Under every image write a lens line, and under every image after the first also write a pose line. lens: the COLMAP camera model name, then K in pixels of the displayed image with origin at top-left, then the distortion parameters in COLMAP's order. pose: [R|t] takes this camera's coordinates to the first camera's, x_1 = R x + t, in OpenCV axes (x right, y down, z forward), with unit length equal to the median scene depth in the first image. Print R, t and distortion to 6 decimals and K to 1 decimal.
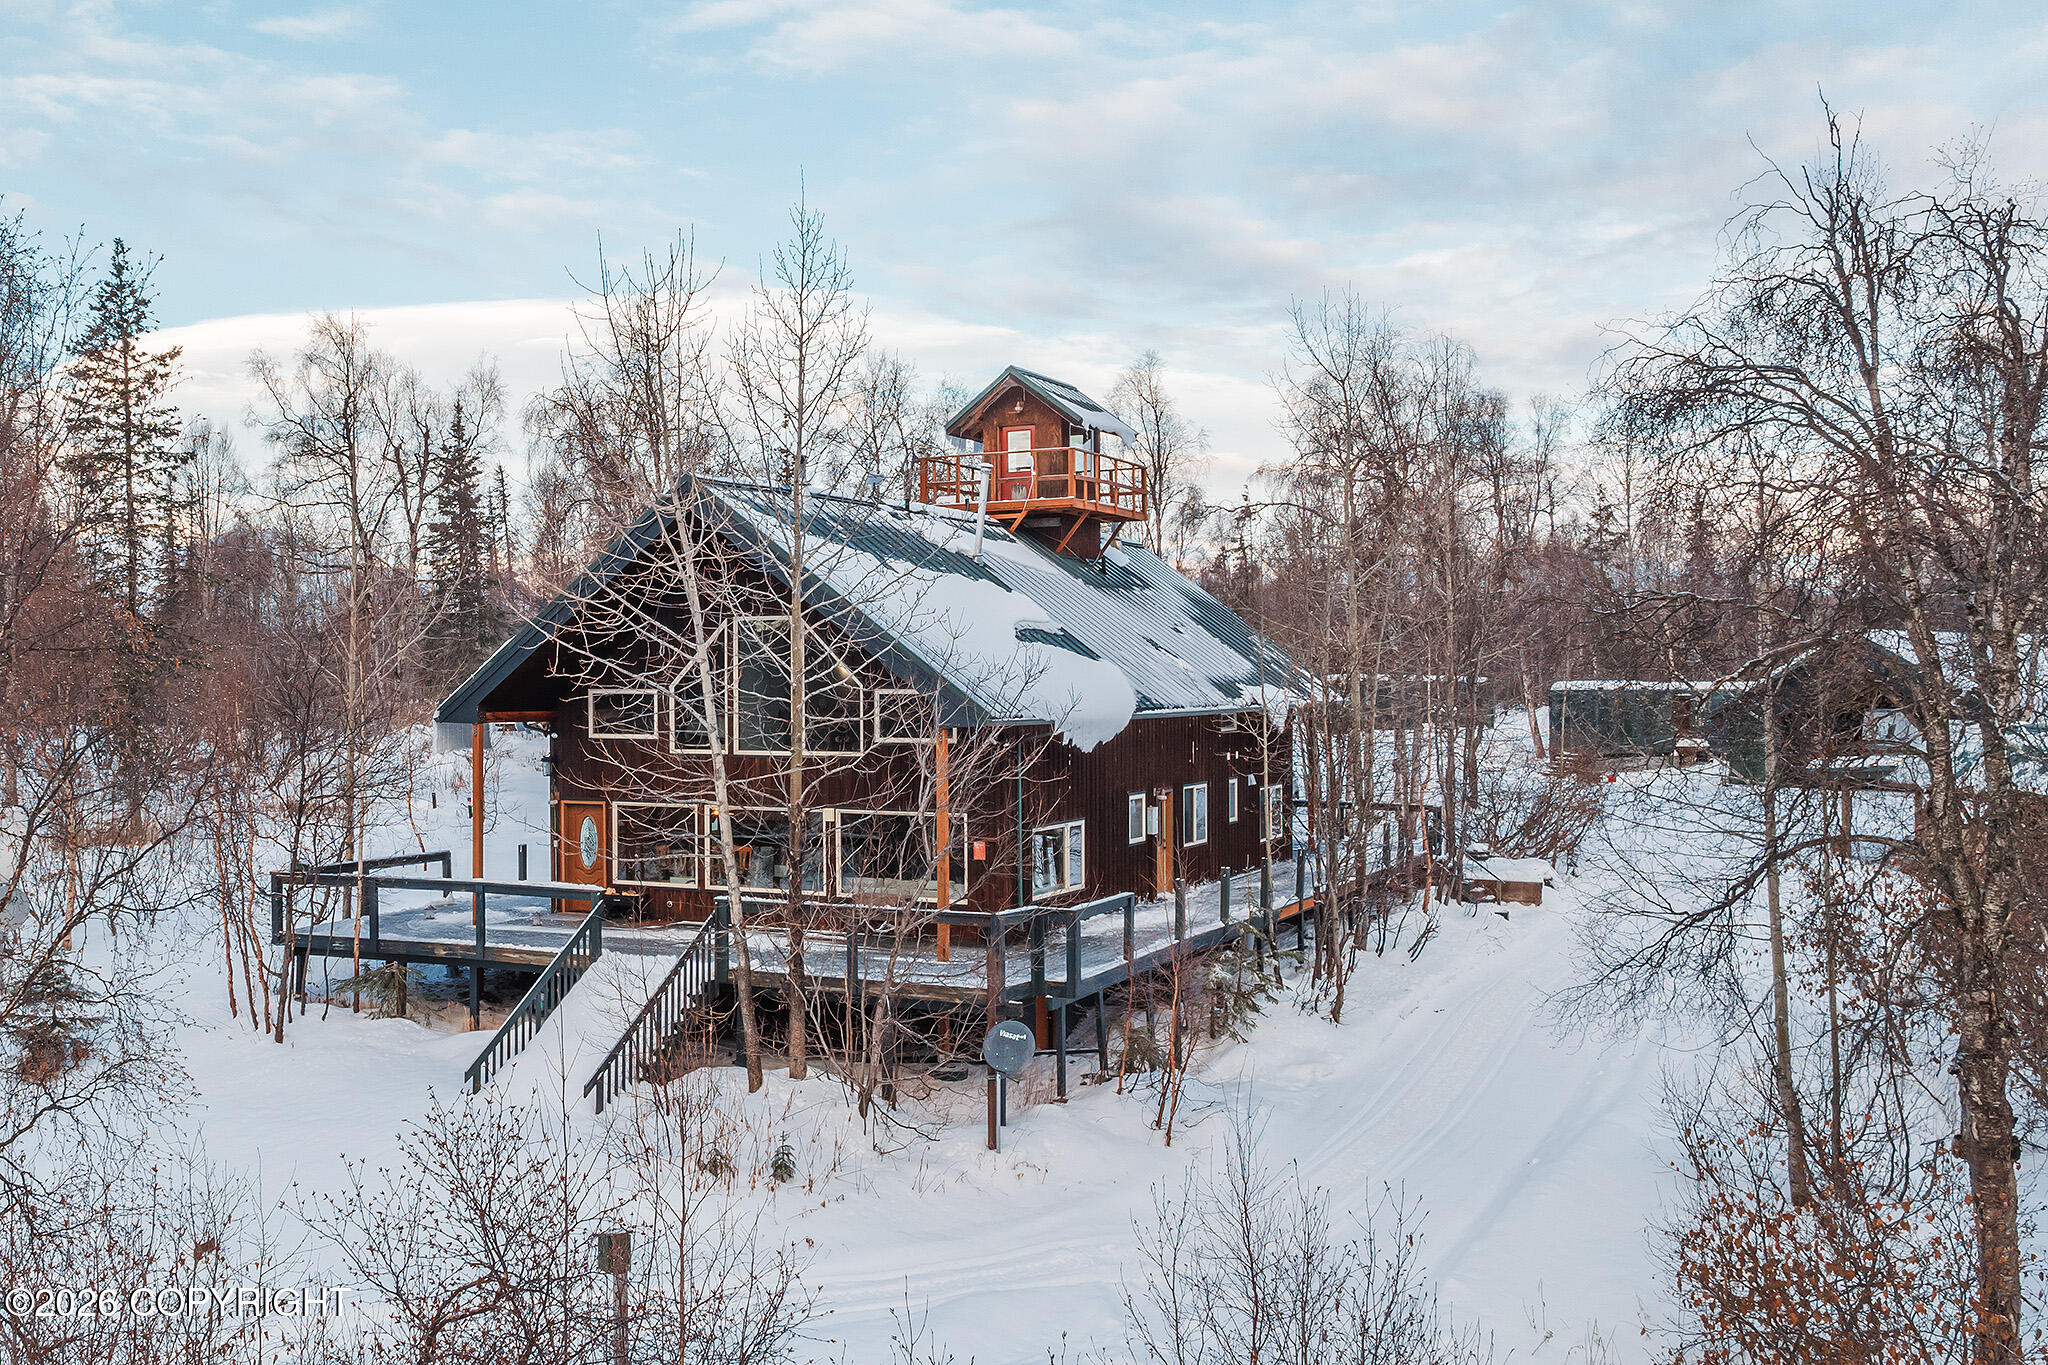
lens RADIAL K [[1777.4, 0, 1023.8], [0, 1777.4, 686.4], [0, 0, 1]] dist [-0.033328, -0.004007]
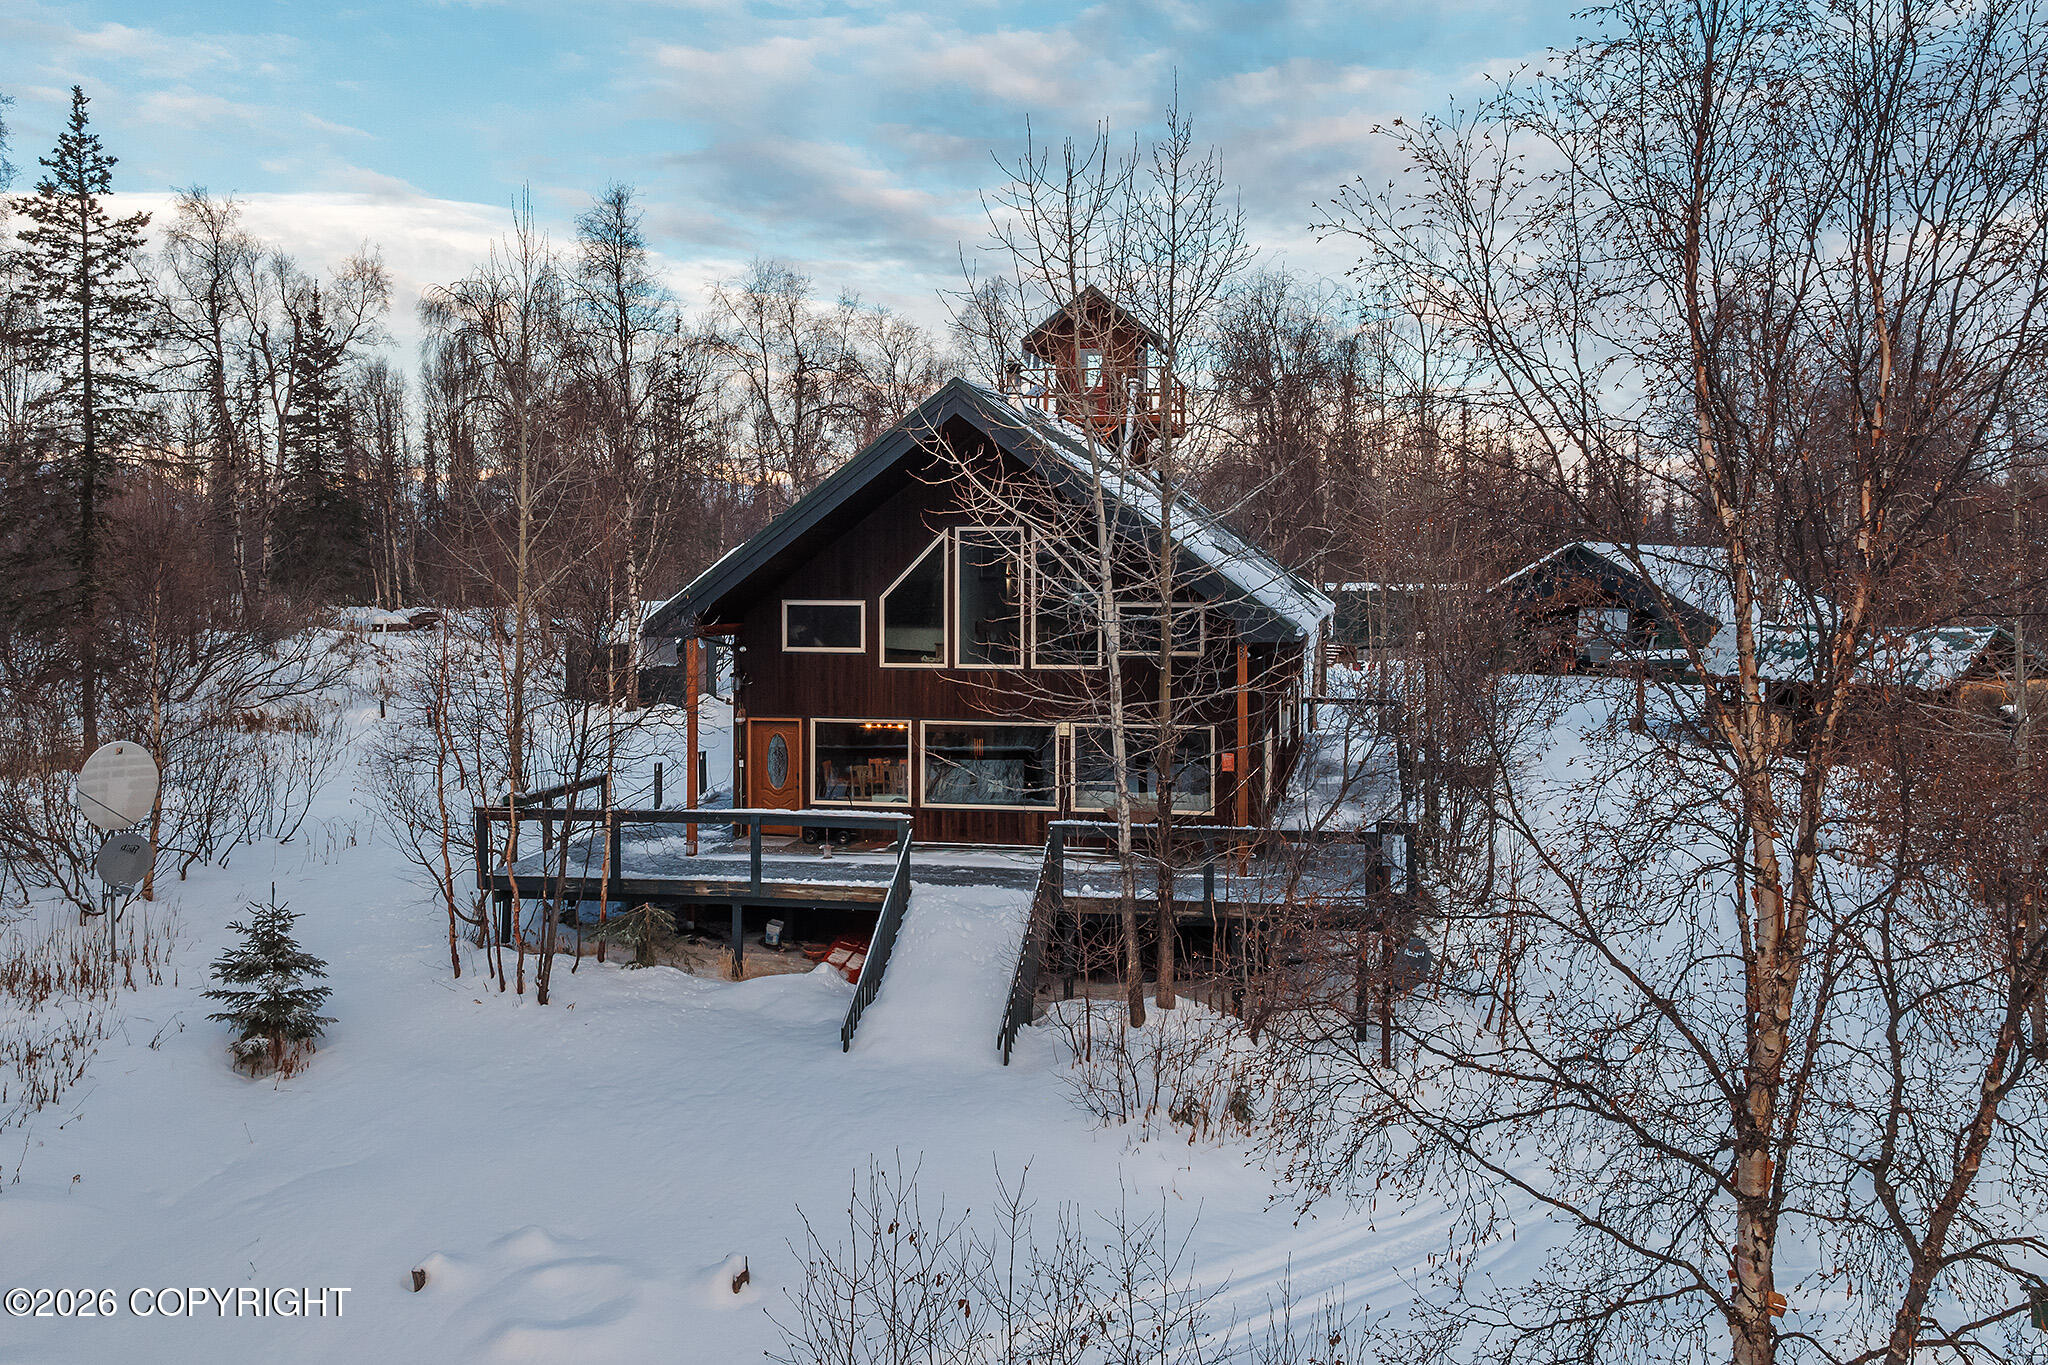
lens RADIAL K [[1506.7, 0, 999.6], [0, 1506.7, 591.4], [0, 0, 1]] dist [-0.001340, -0.044787]
pose [[0.964086, 0.002136, 0.265581, -0.189297], [-0.006012, 0.999887, 0.013783, -0.008275], [-0.265521, -0.014885, 0.963990, 0.101392]]
